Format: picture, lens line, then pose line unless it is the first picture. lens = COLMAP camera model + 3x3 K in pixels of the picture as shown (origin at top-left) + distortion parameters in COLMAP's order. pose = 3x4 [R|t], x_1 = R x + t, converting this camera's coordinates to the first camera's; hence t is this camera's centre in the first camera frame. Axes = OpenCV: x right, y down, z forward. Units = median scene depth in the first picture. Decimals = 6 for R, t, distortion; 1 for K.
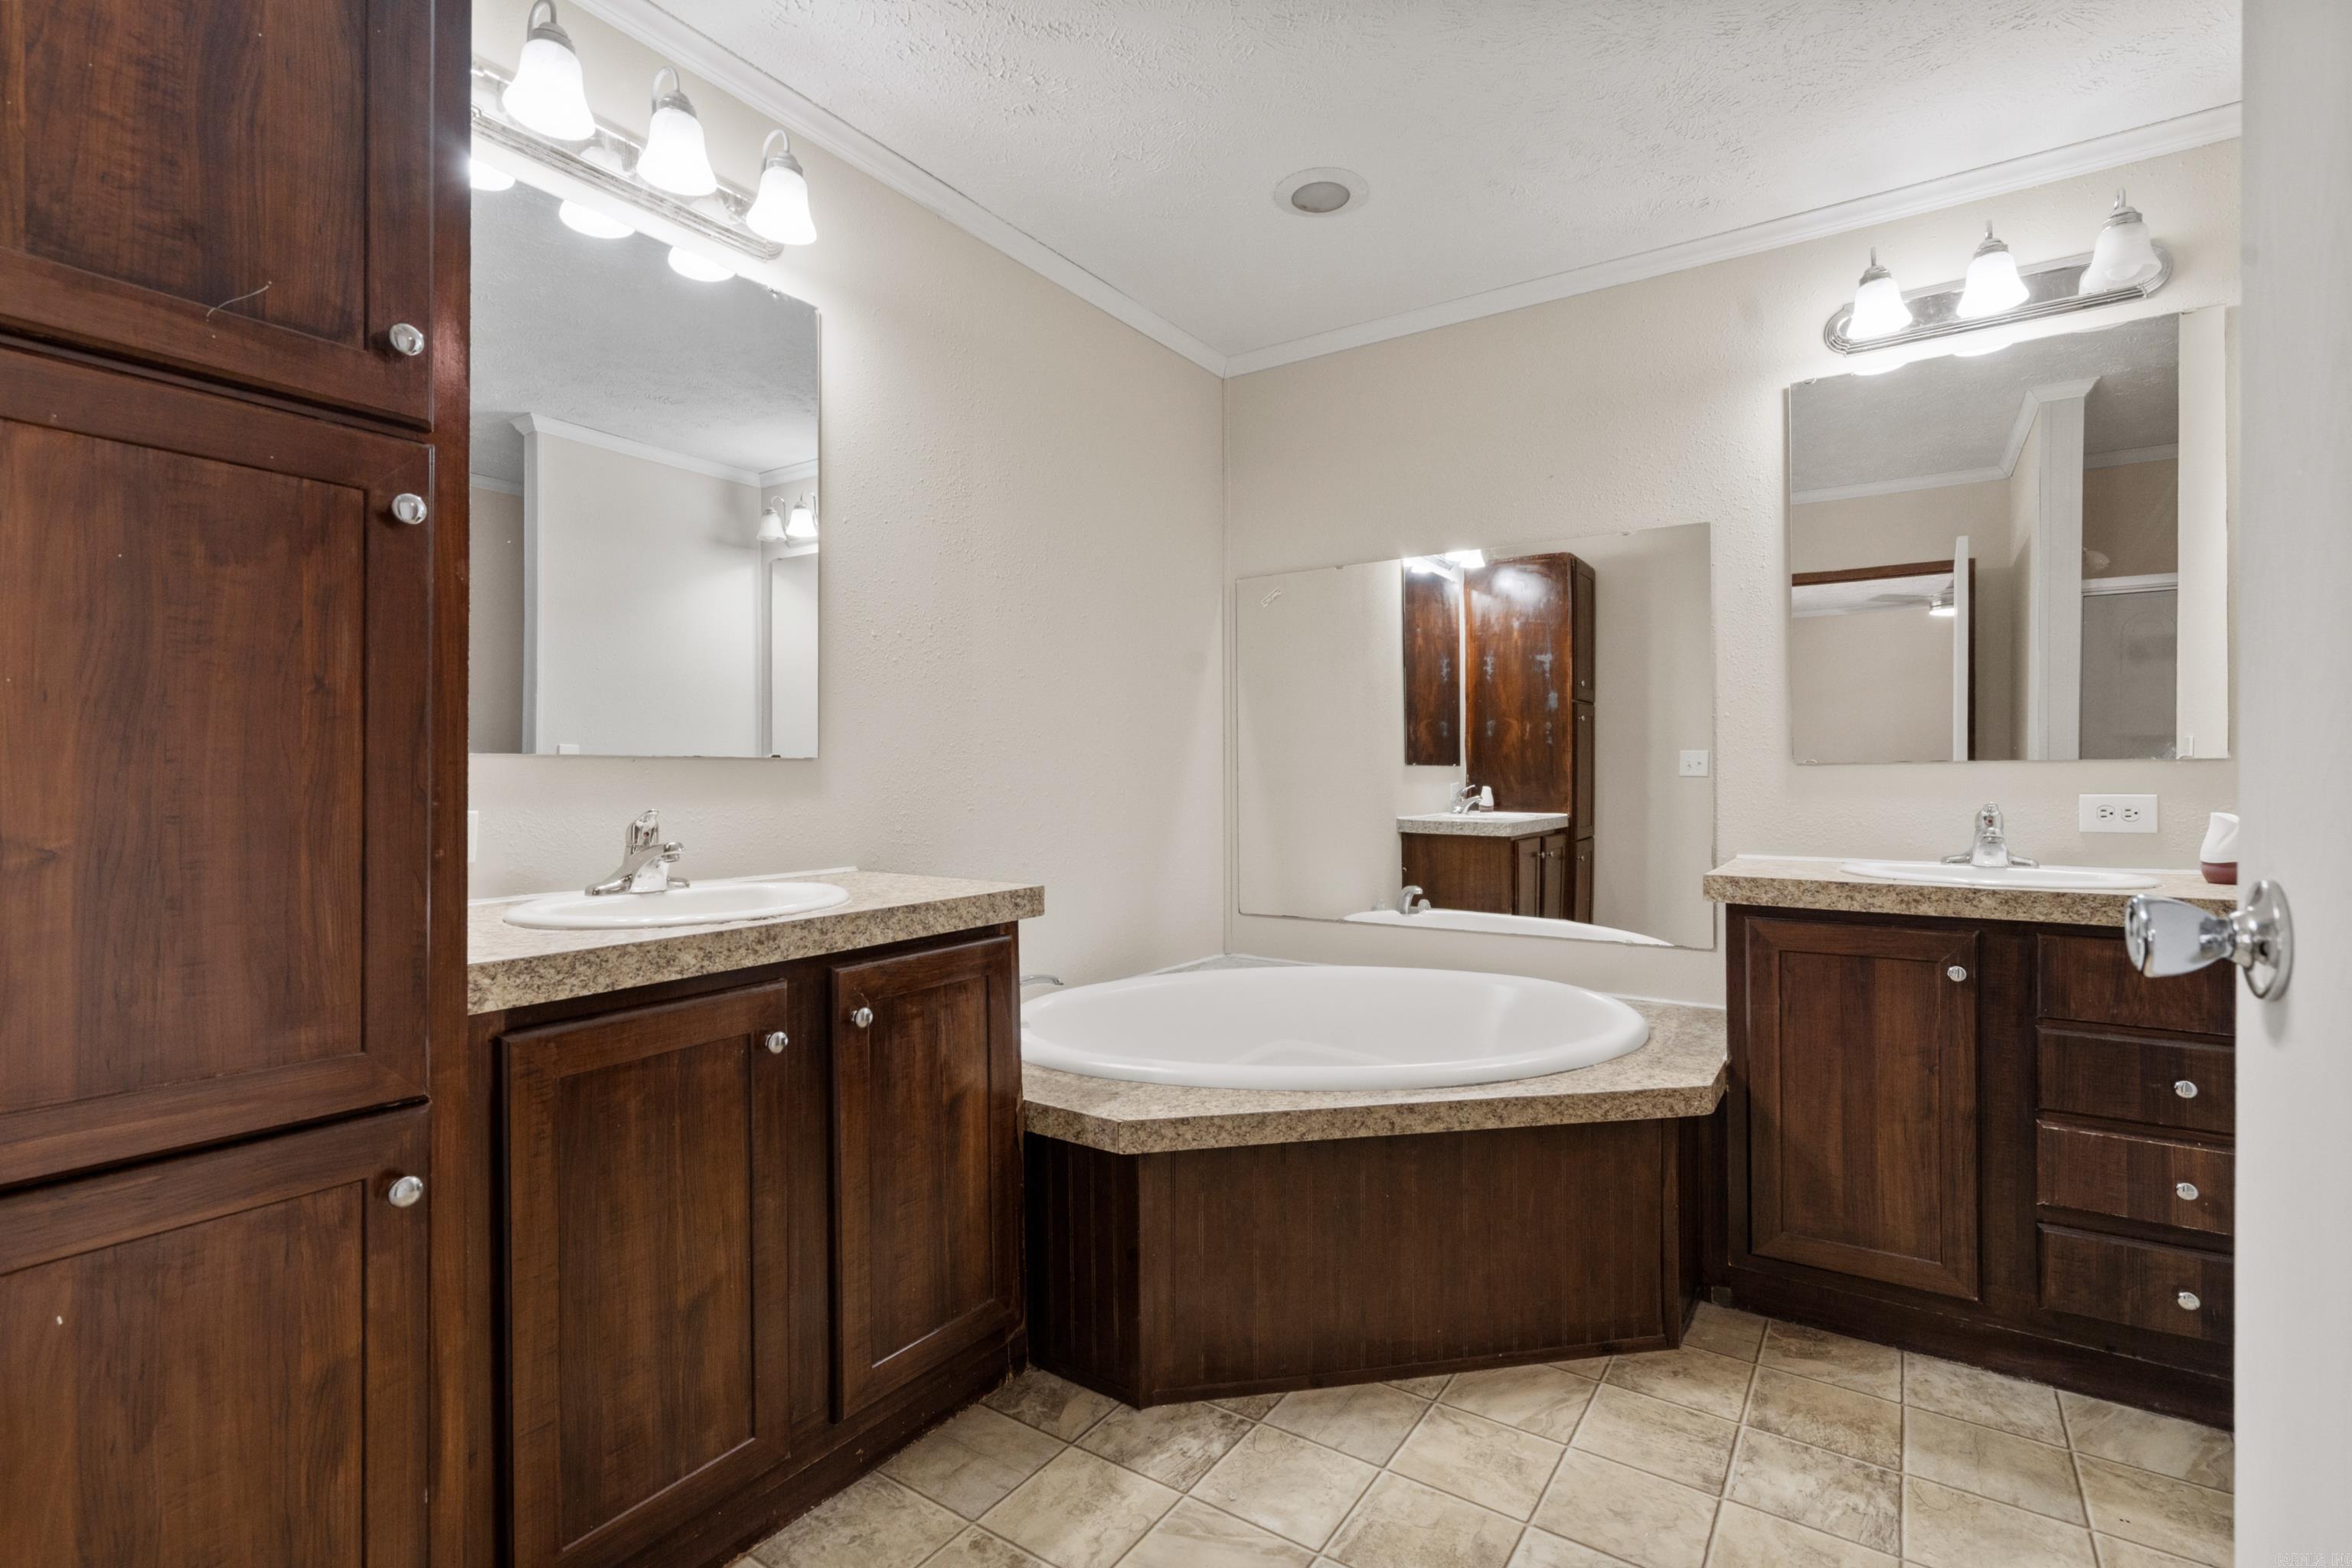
lens RADIAL K [[1075.7, 0, 1189.2], [0, 1075.7, 783.5], [0, 0, 1]] dist [0.001557, 0.000881]
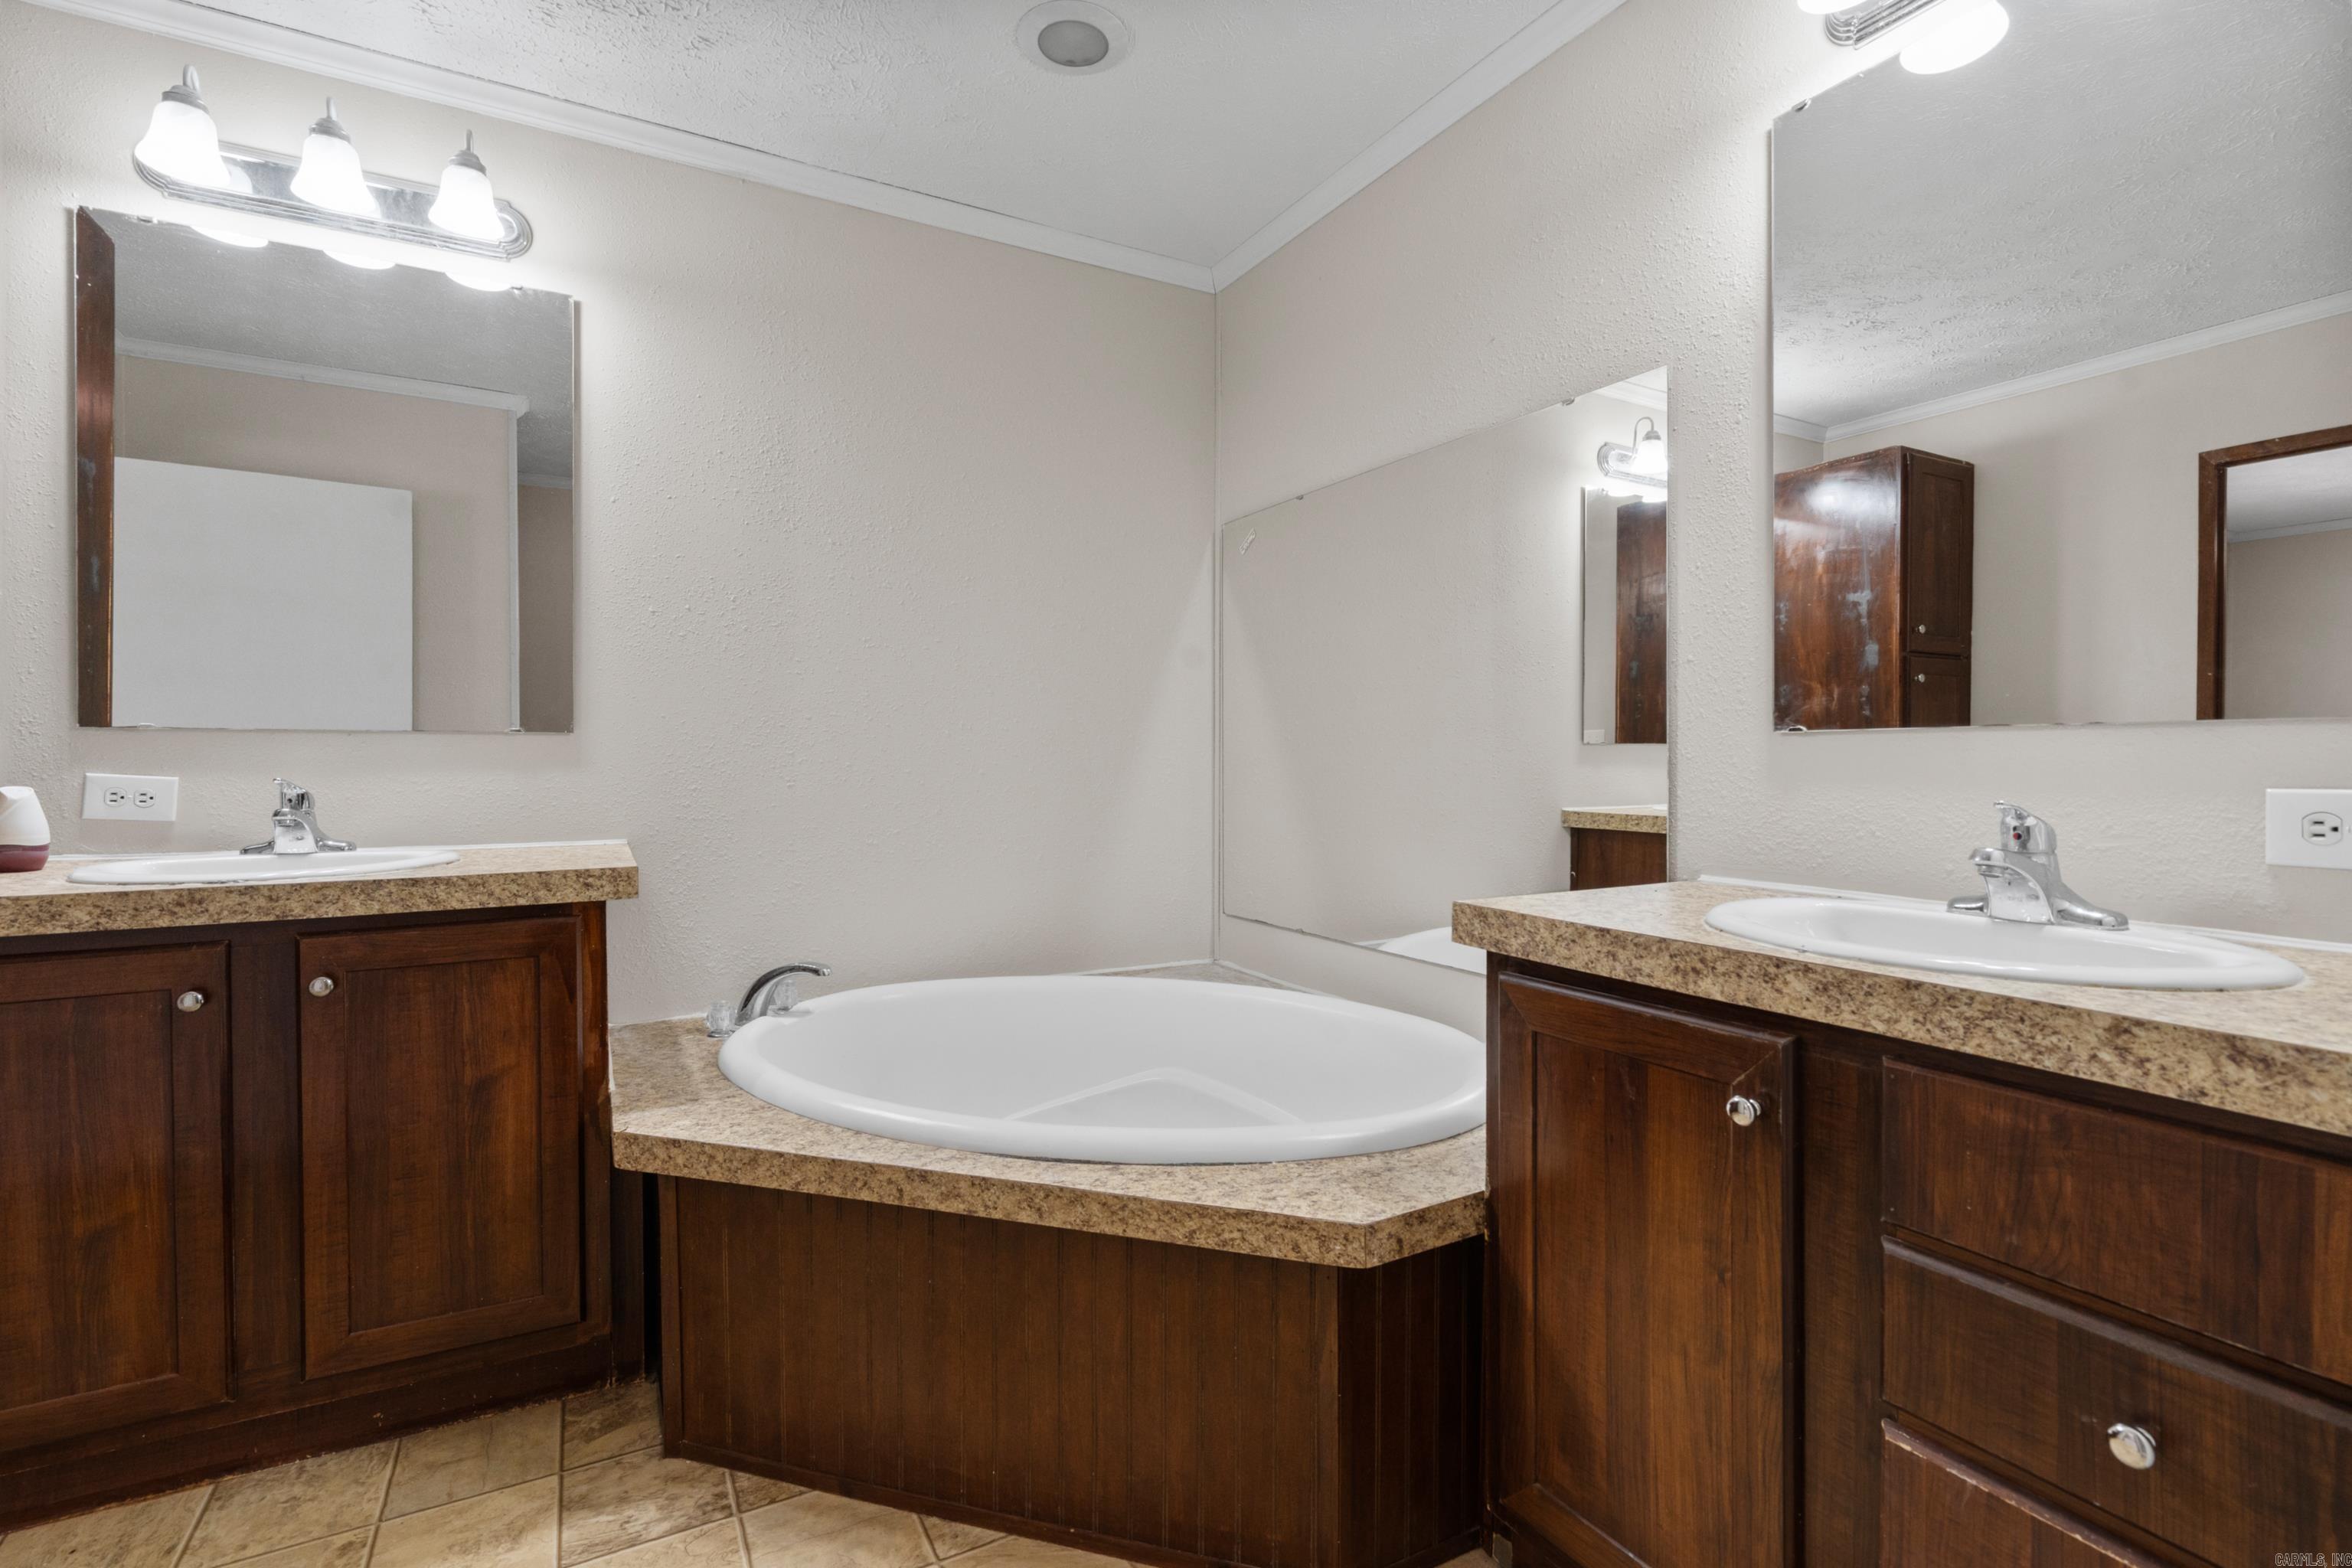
lens RADIAL K [[1075.7, 0, 1172.0], [0, 1075.7, 770.4], [0, 0, 1]] dist [0.001557, 0.000881]
pose [[0.887903, 0.008436, -0.459954, 0.719452], [-0.007419, 0.999964, 0.004018, 0.004099], [0.459971, -0.000155, 0.887934, 0.390263]]
